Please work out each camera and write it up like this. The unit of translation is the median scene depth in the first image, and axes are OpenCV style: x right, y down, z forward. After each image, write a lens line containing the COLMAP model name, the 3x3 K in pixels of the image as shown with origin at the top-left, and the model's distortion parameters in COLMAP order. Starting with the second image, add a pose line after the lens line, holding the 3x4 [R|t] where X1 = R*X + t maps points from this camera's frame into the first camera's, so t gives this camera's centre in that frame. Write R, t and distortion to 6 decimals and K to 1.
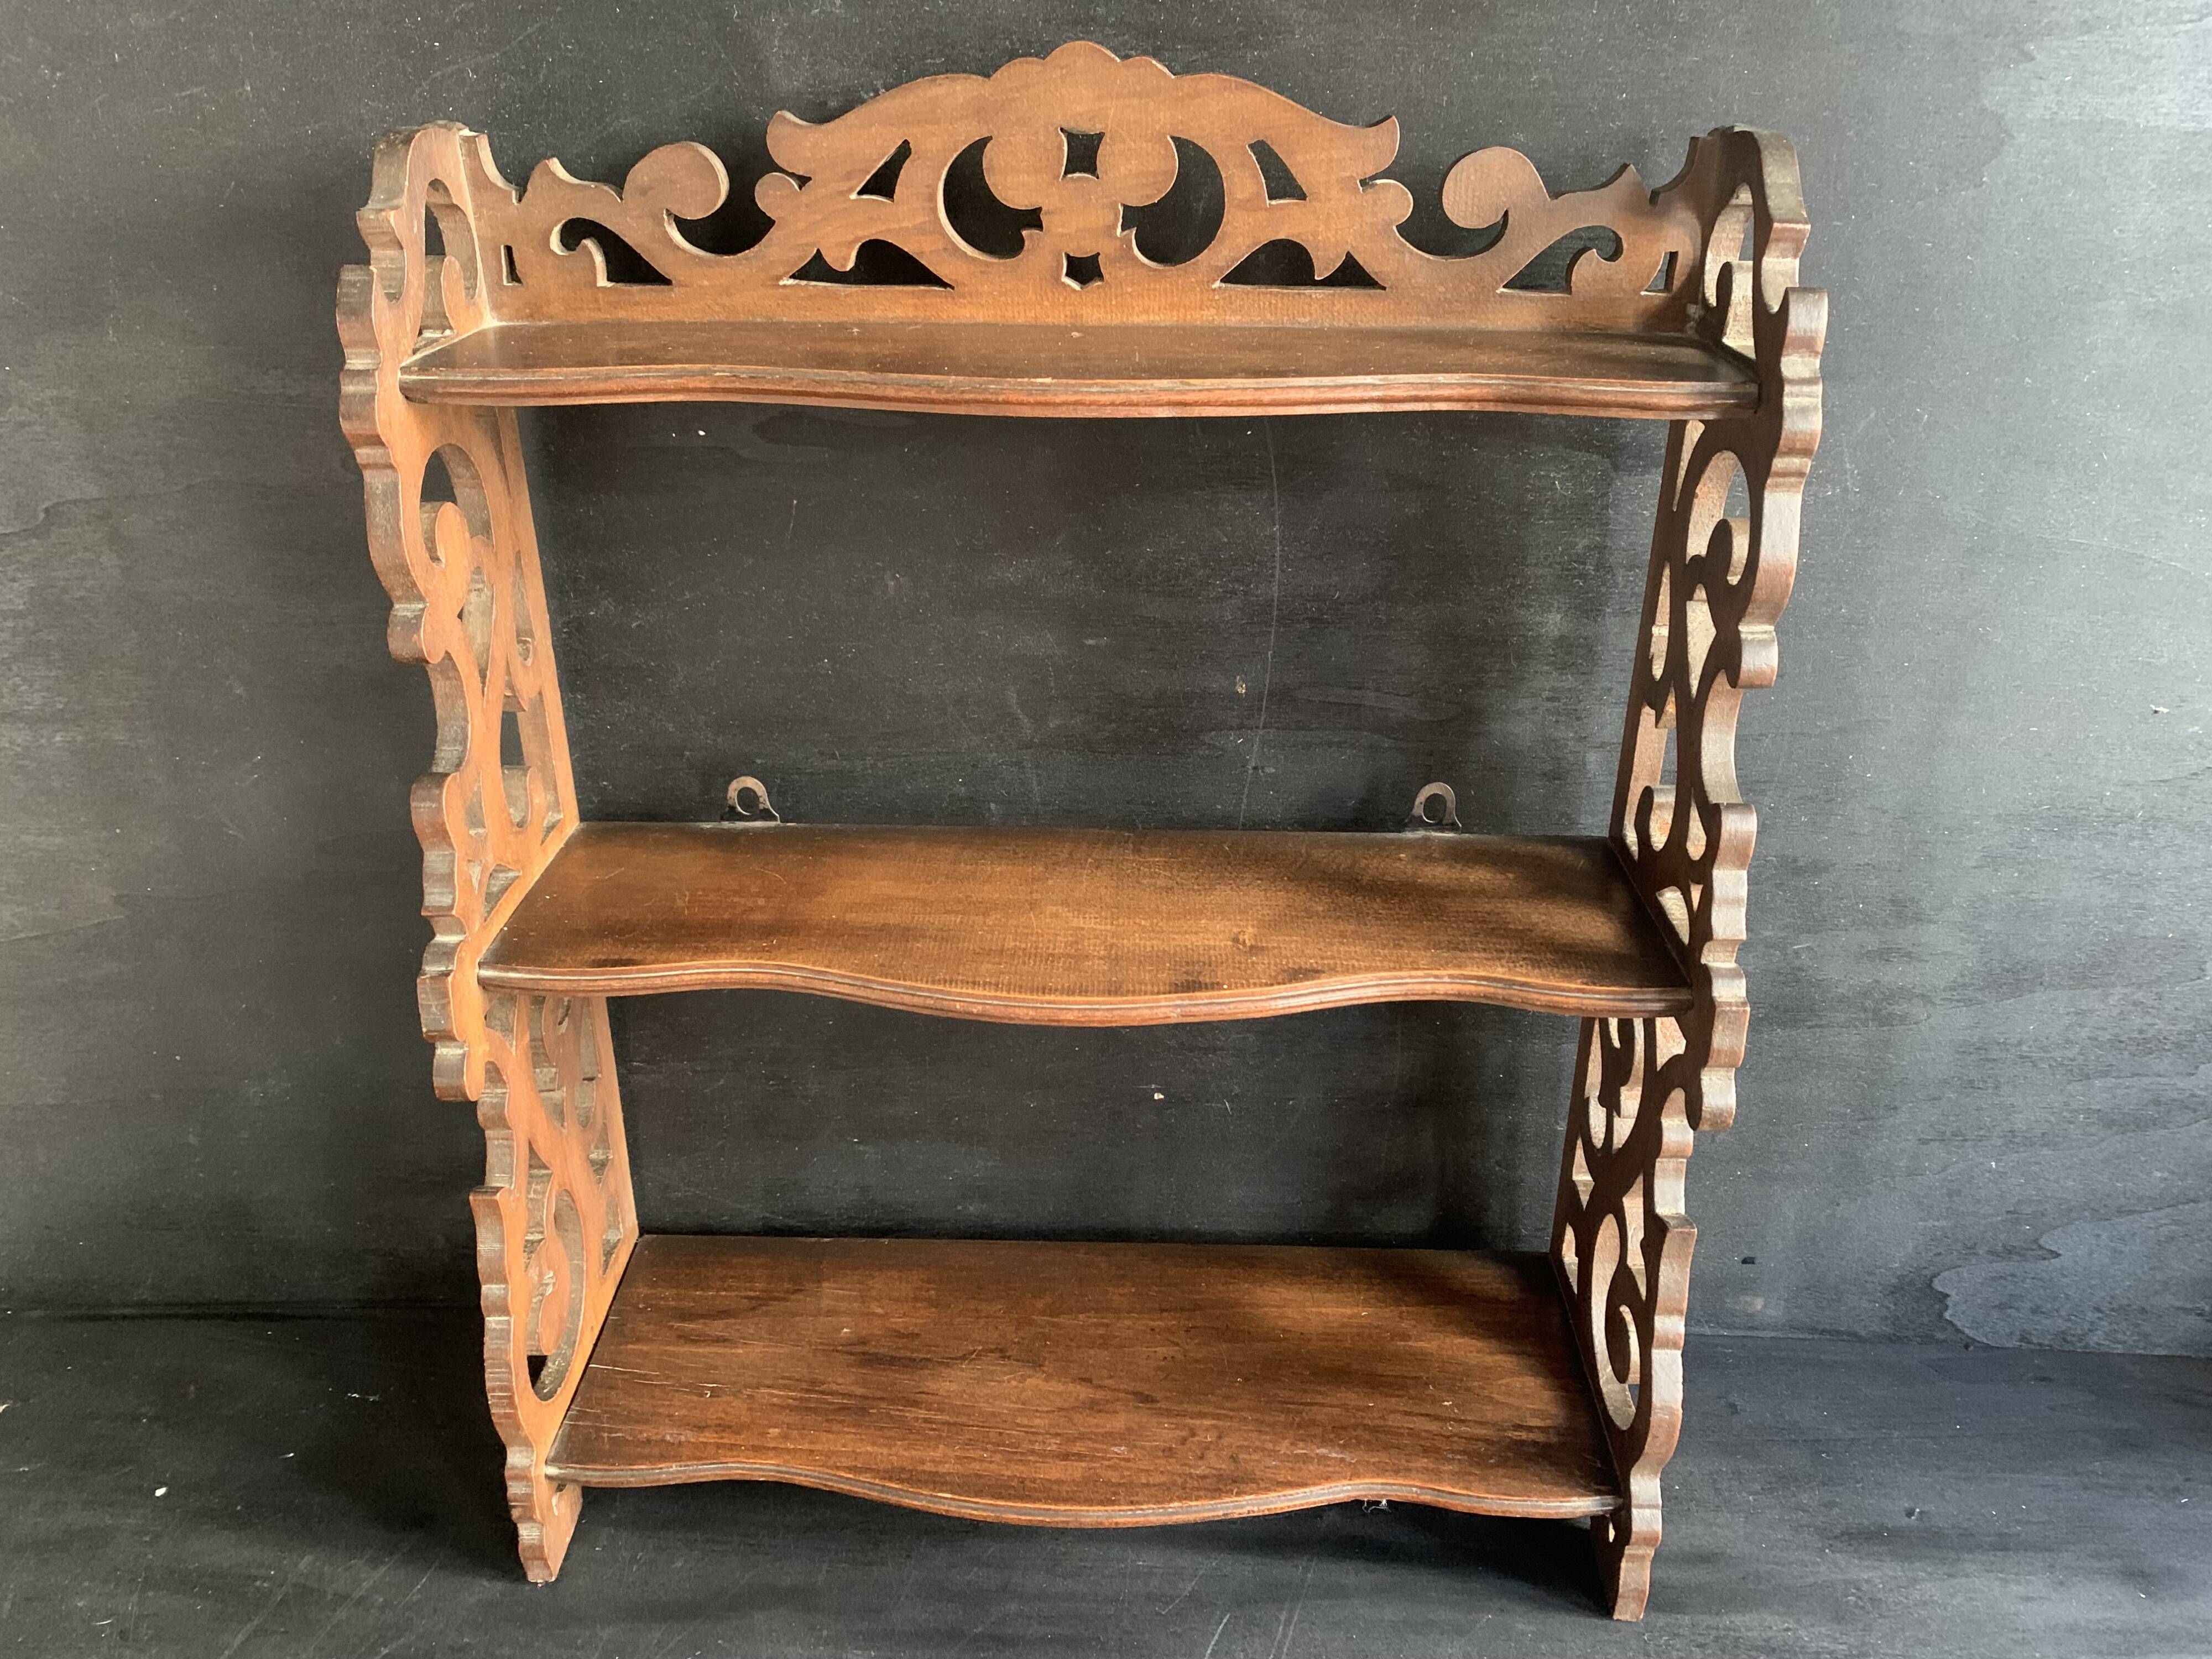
lens RADIAL K [[1713.0, 0, 1104.8], [0, 1713.0, 810.3], [0, 0, 1]] dist [0.012902, -0.016244]
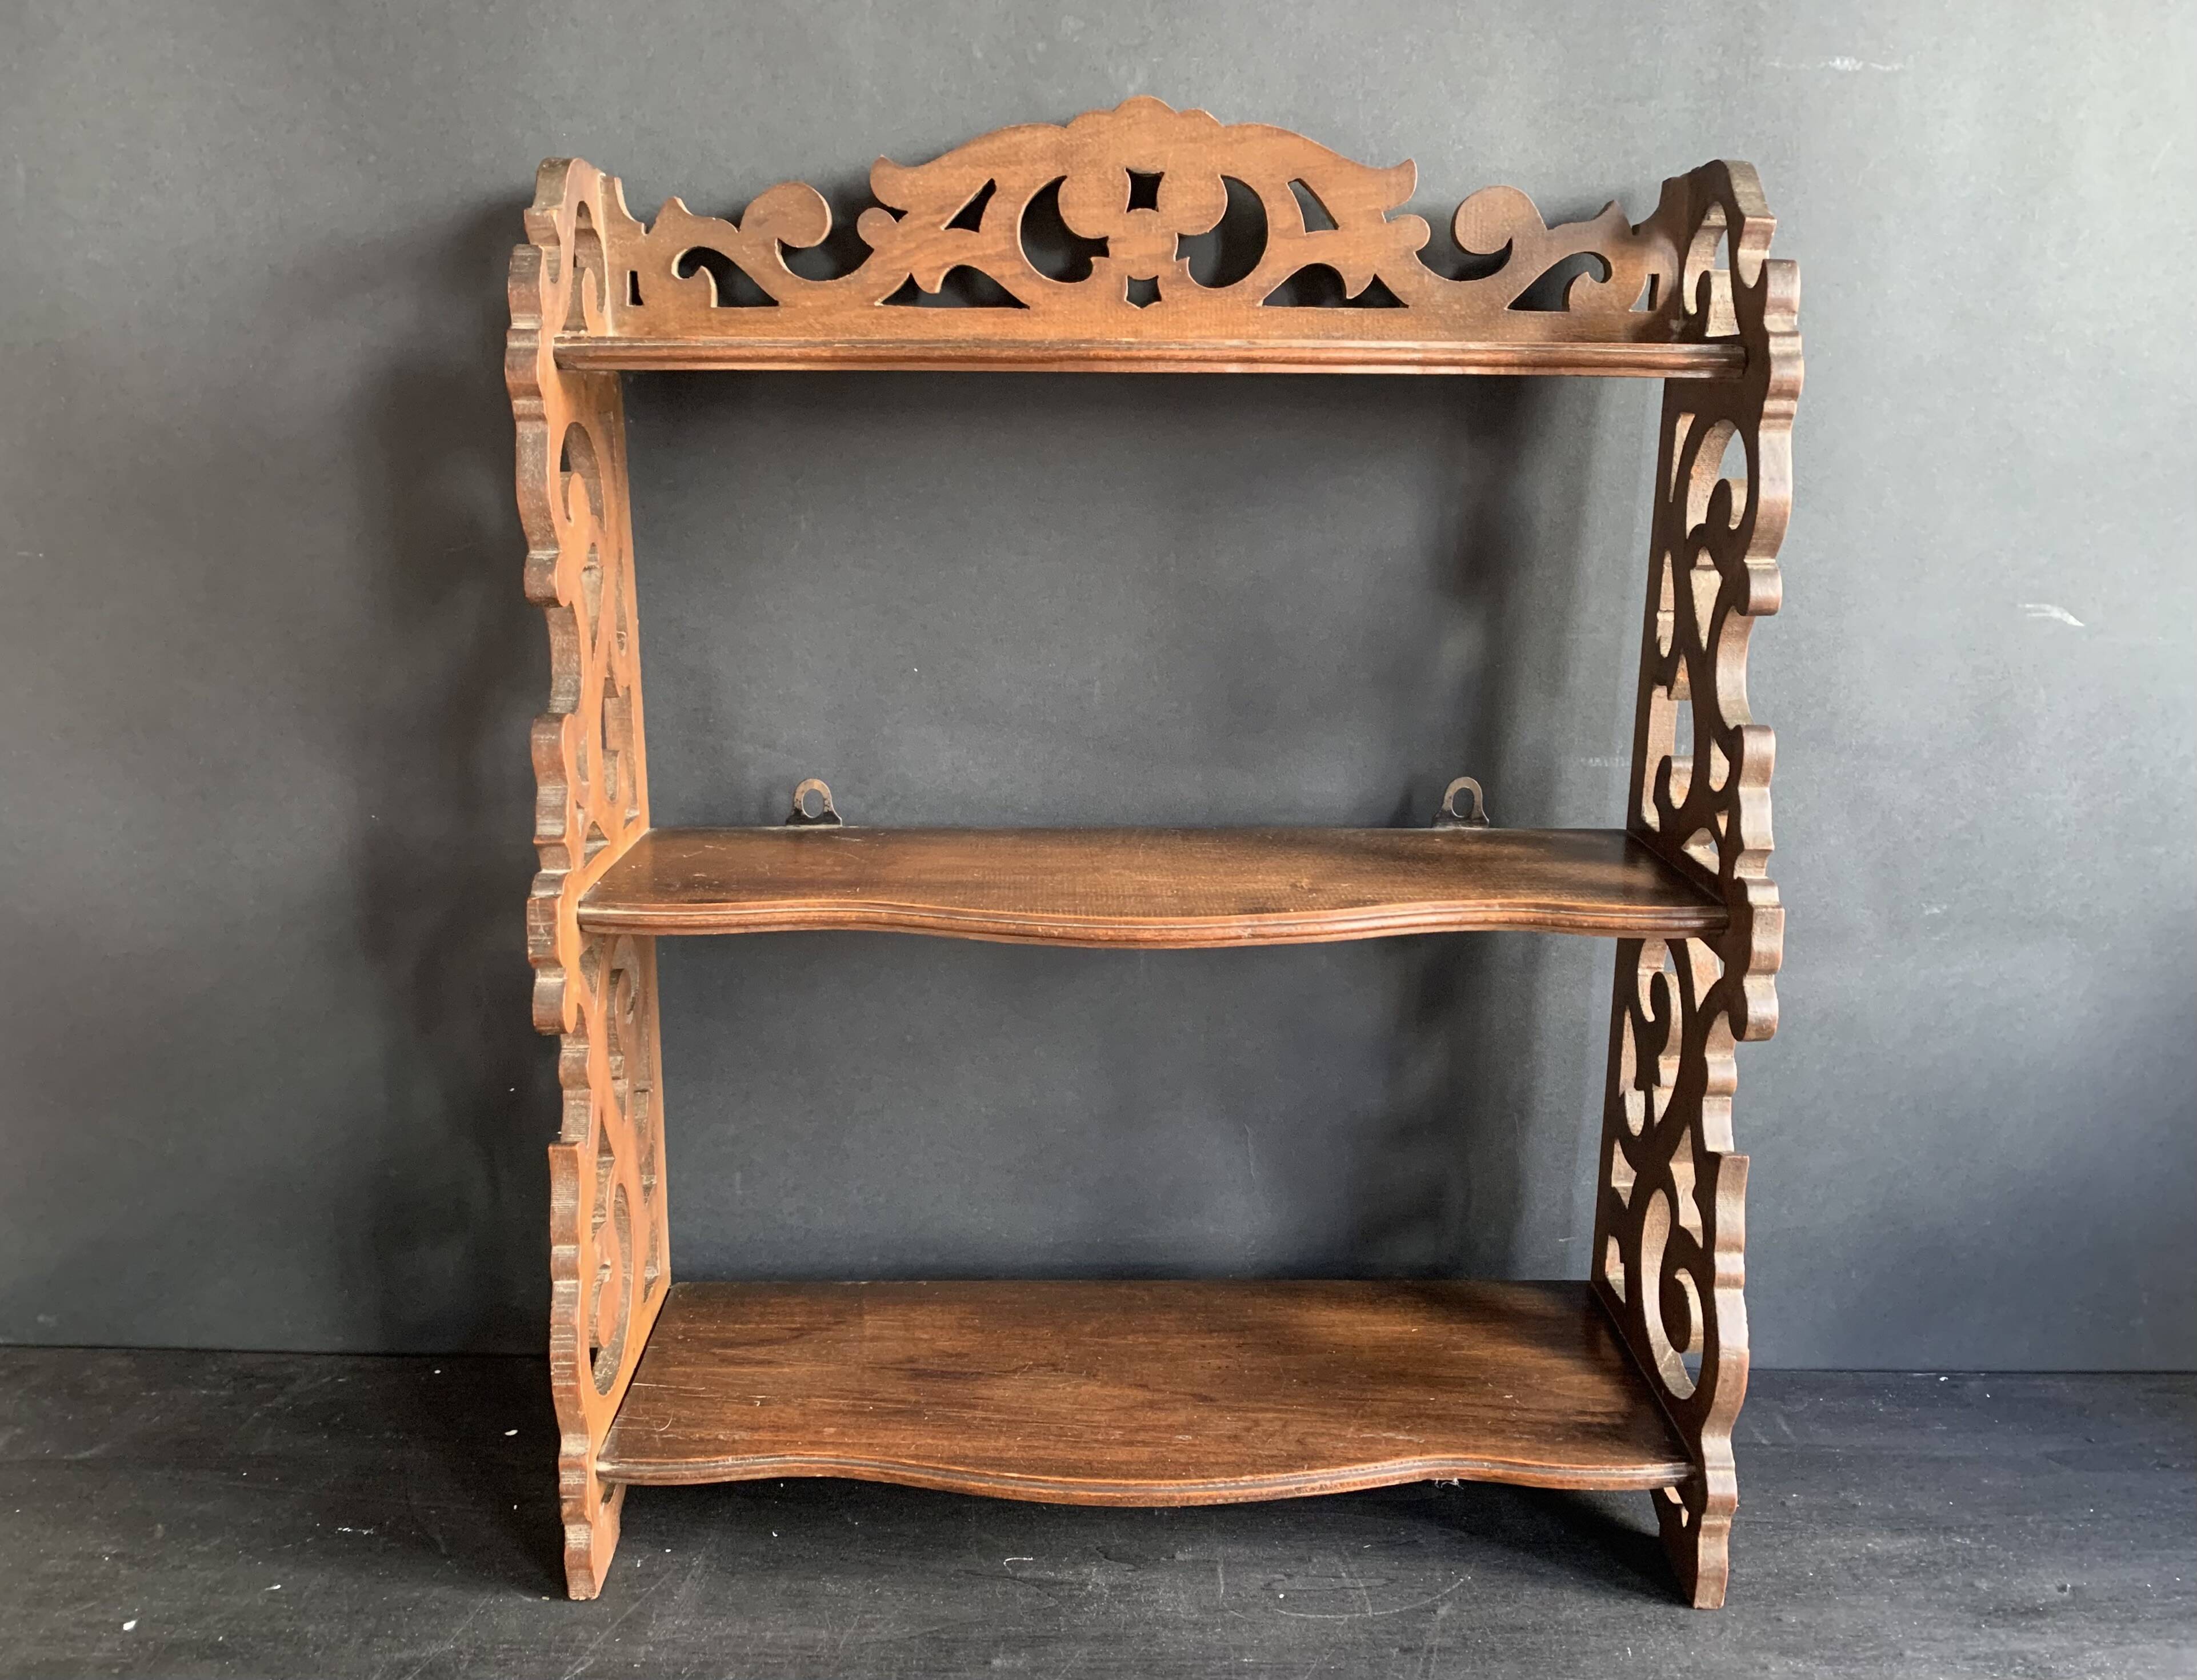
lens RADIAL K [[1781.9, 0, 1075.4], [0, 1781.9, 814.3], [0, 0, 1]] dist [0.016426, -0.022663]
pose [[0.999327, -0.005372, 0.036290, -0.089978], [0.012786, 0.978193, -0.207304, 0.236537], [-0.034386, 0.207628, 0.977603, -0.074852]]
